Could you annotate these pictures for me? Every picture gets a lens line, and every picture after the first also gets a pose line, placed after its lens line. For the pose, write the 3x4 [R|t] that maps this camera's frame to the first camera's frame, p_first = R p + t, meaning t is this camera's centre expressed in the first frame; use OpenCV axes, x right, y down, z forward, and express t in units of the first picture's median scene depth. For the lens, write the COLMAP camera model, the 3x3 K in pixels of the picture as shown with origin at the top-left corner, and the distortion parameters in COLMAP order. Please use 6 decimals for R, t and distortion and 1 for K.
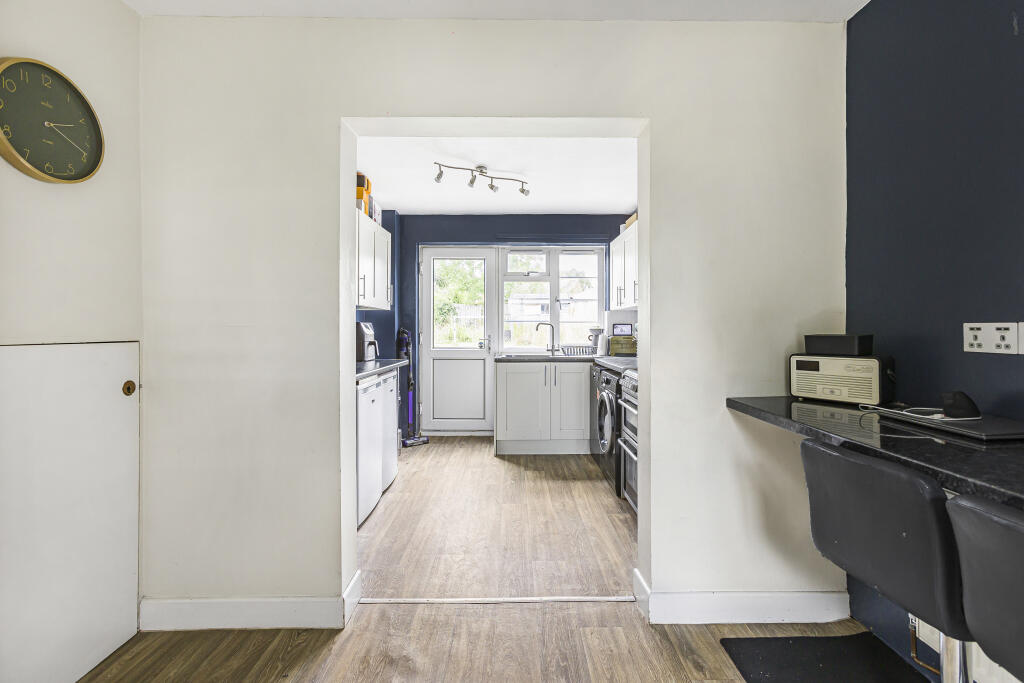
lens RADIAL K [[494.9, 0, 518.4], [0, 494.9, 327.0], [0, 0, 1]] dist [-0.001291, 0.015508]
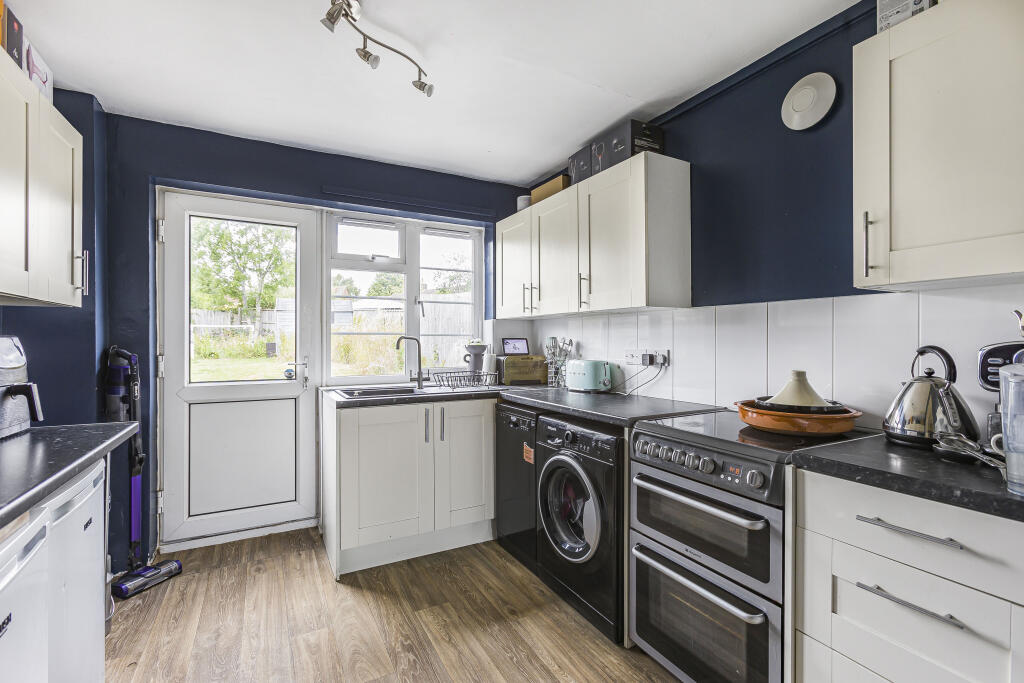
lens RADIAL K [[465.9, 0, 517.0], [0, 465.9, 338.9], [0, 0, 1]] dist [-0.008545, 0.012536]
pose [[0.875761, 0.000913, 0.482744, -0.111809], [-0.002090, 0.999996, 0.001899, -0.006816], [-0.482740, -0.002672, 0.875759, 0.417659]]
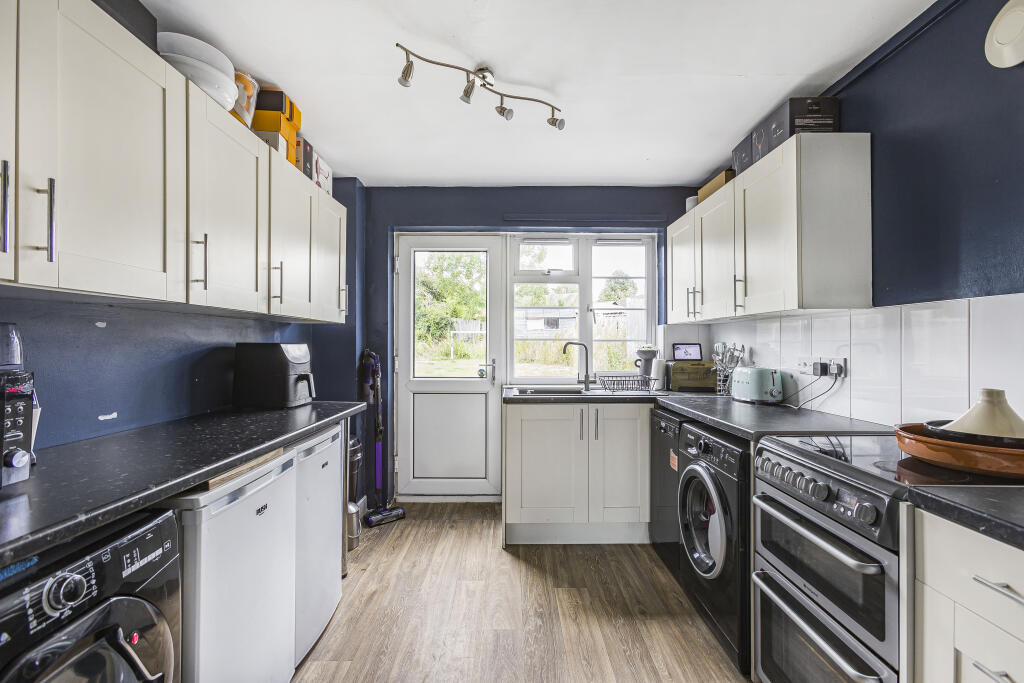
lens RADIAL K [[465.9, 0, 517.0], [0, 465.9, 338.9], [0, 0, 1]] dist [-0.008545, 0.012536]
pose [[0.999988, 0.000322, 0.004799, -0.030184], [-0.000302, 0.999991, -0.004327, -0.010046], [-0.004800, 0.004326, 0.999979, 0.356553]]
